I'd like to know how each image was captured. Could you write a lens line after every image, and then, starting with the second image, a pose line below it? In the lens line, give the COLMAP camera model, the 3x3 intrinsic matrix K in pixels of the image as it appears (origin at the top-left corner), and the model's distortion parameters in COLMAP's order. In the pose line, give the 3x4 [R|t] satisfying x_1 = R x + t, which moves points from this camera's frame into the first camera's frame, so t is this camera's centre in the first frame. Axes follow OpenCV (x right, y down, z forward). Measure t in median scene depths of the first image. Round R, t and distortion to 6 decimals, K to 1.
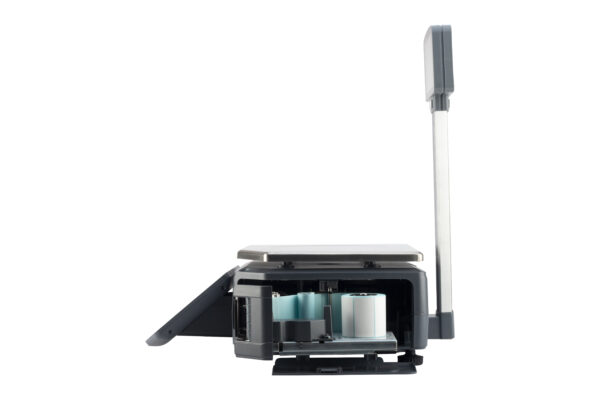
lens RADIAL K [[1375.0, 0, 300.0], [0, 1375.0, 200.0], [0, 0, 1]] dist [-0.001971, -0.090345]
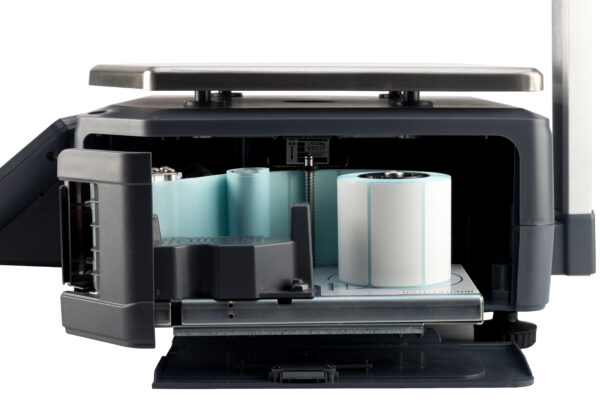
lens RADIAL K [[1375.0, 0, 300.0], [0, 1375.0, 200.0], [0, 0, 1]] dist [-0.001971, -0.090345]
pose [[0.999986, 0.004919, 0.001839, 0.018703], [-0.005083, 0.994593, 0.103724, 0.035224], [-0.001319, -0.103732, 0.994604, 0.607567]]
